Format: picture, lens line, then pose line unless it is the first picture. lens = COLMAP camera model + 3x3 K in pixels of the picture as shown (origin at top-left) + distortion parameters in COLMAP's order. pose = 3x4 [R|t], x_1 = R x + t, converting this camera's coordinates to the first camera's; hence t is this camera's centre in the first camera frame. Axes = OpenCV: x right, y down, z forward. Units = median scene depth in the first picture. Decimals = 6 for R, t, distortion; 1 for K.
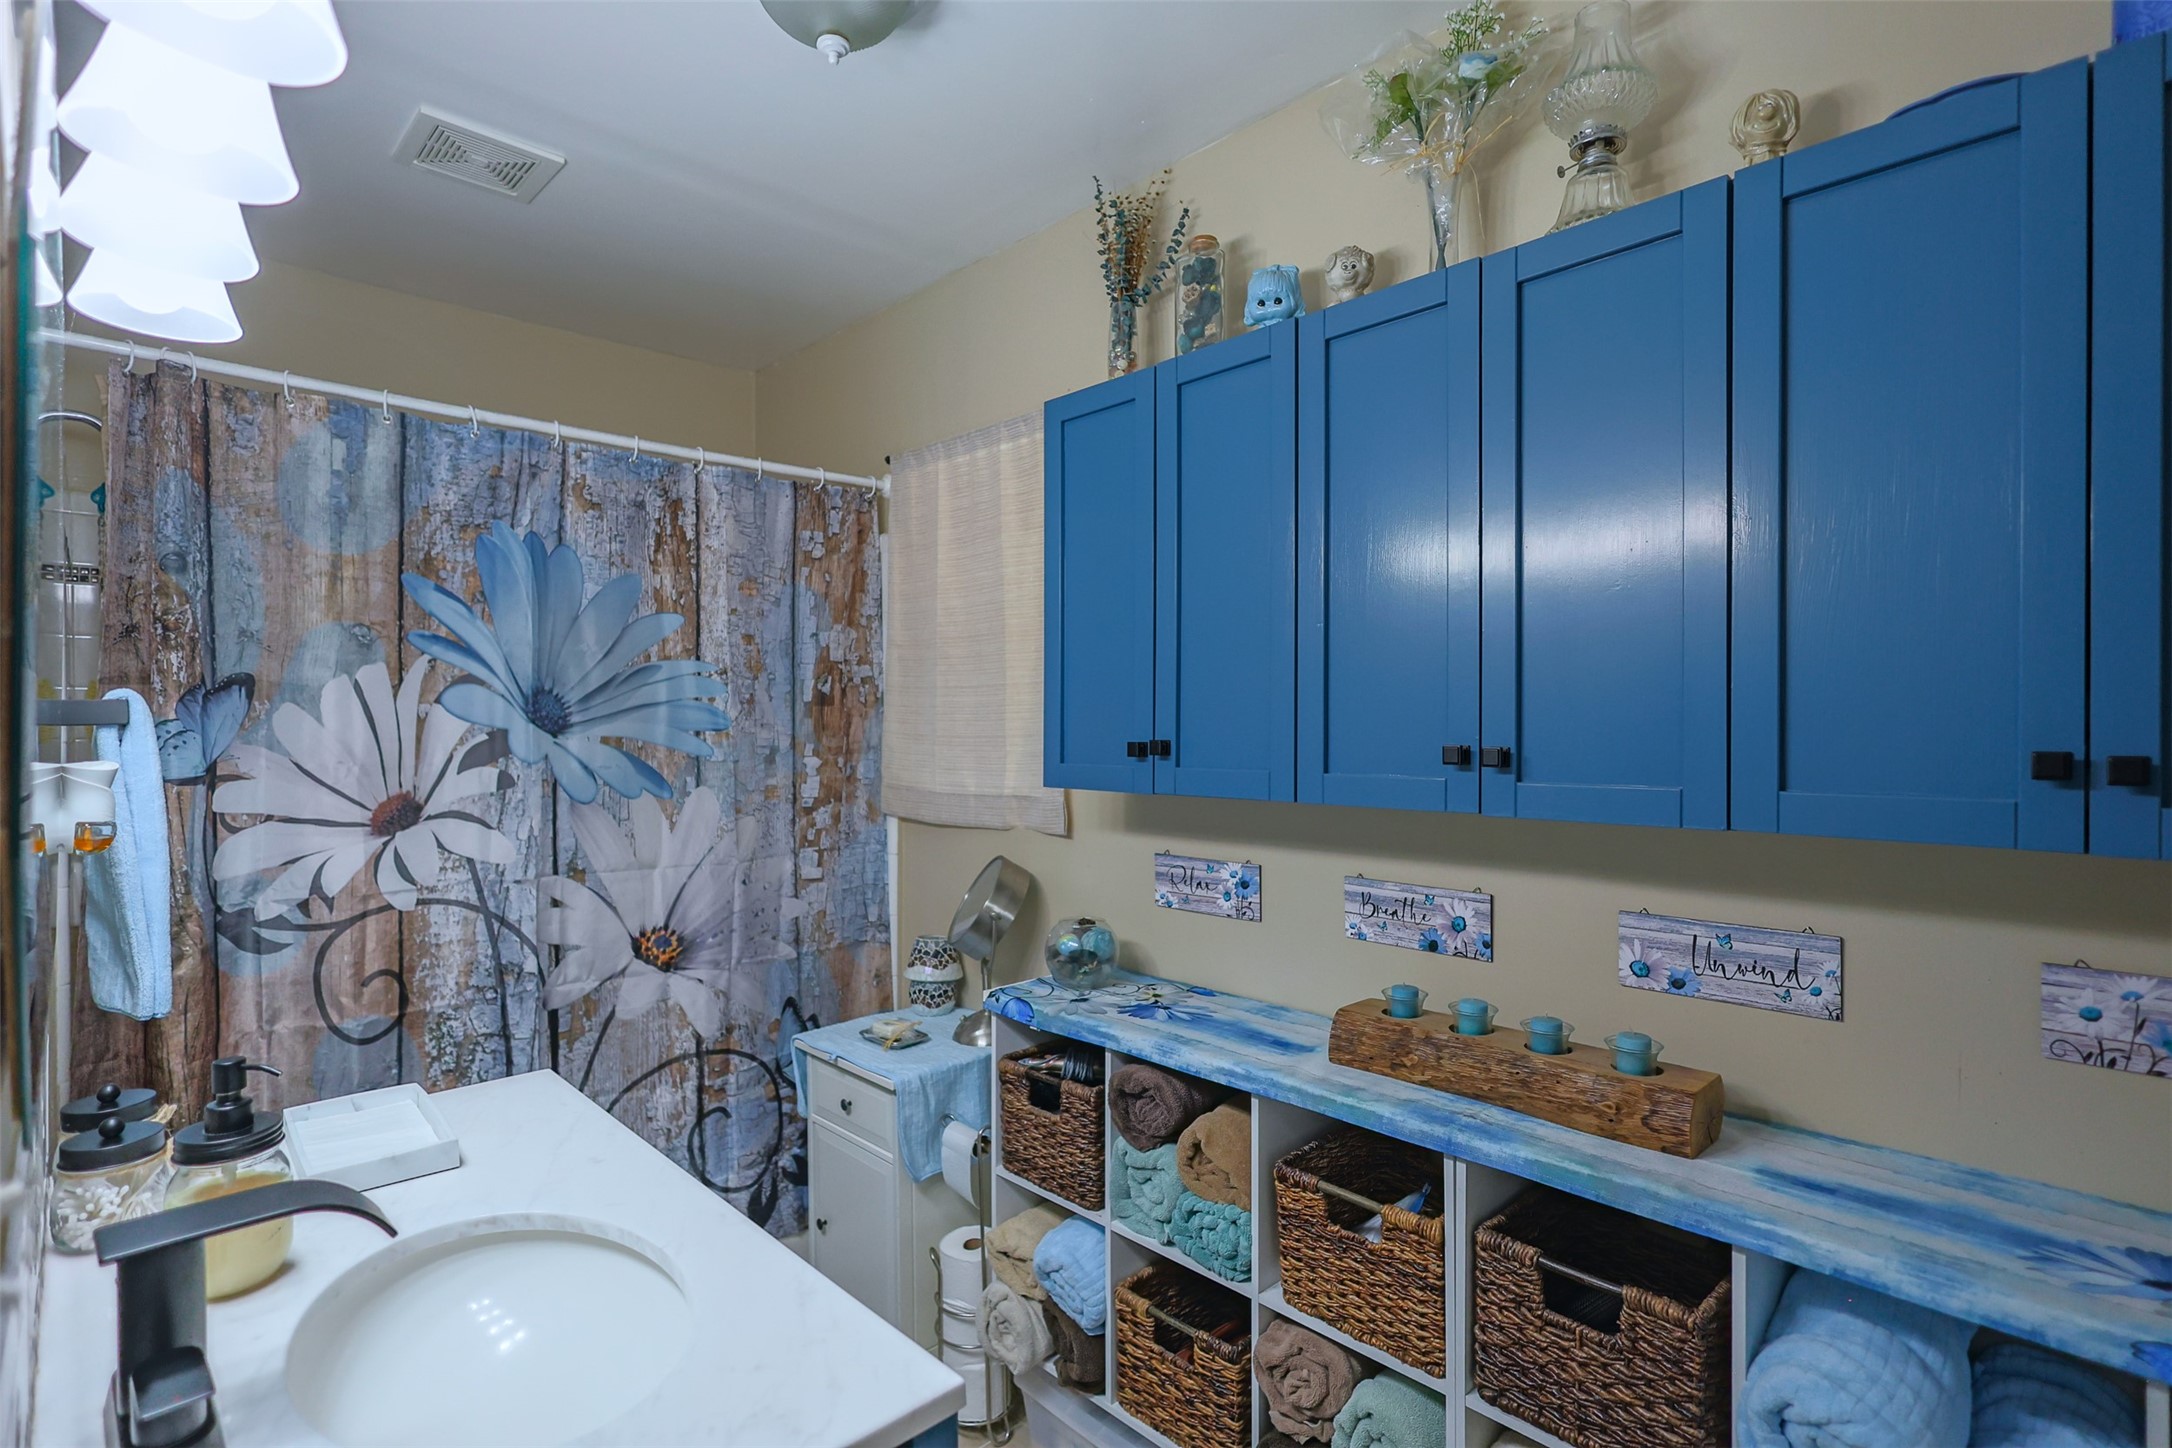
lens RADIAL K [[1066.9, 0, 1085.9], [0, 1066.9, 730.6], [0, 0, 1]] dist [0.000577, -0.000031]
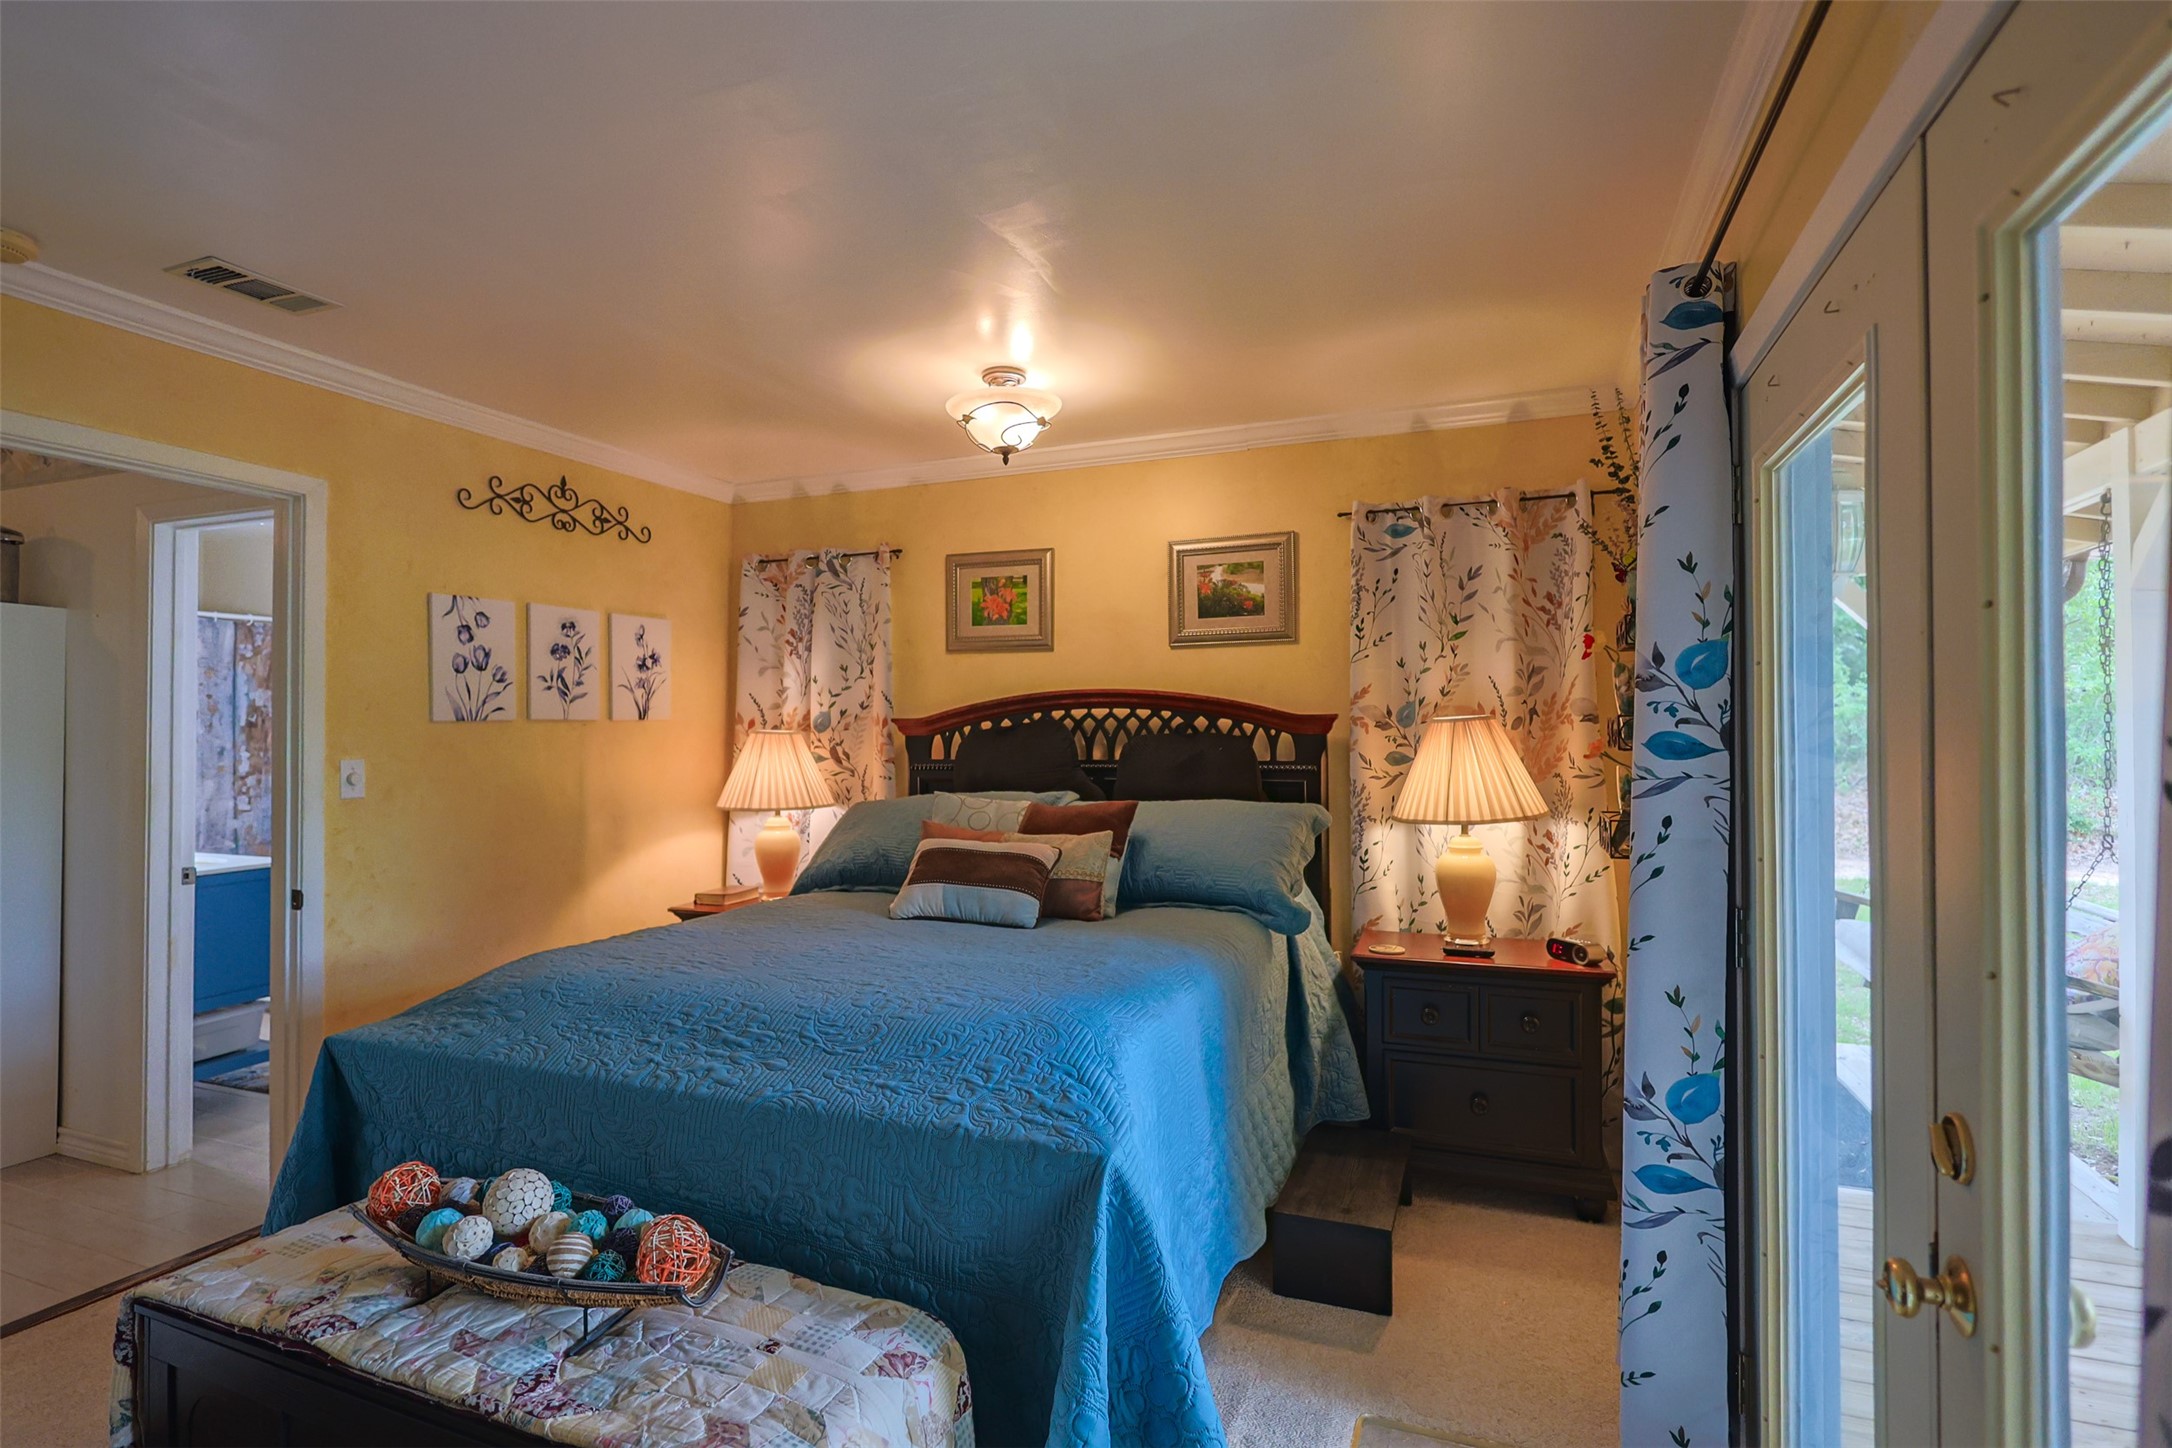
lens RADIAL K [[1066.9, 0, 1083.0], [0, 1066.9, 728.6], [0, 0, 1]] dist [0.000577, -0.000031]
pose [[0.903140, 0.002115, 0.429341, 0.332421], [0.003109, 0.999929, -0.011467, 0.007439], [-0.429335, 0.011691, 0.903070, -1.612015]]
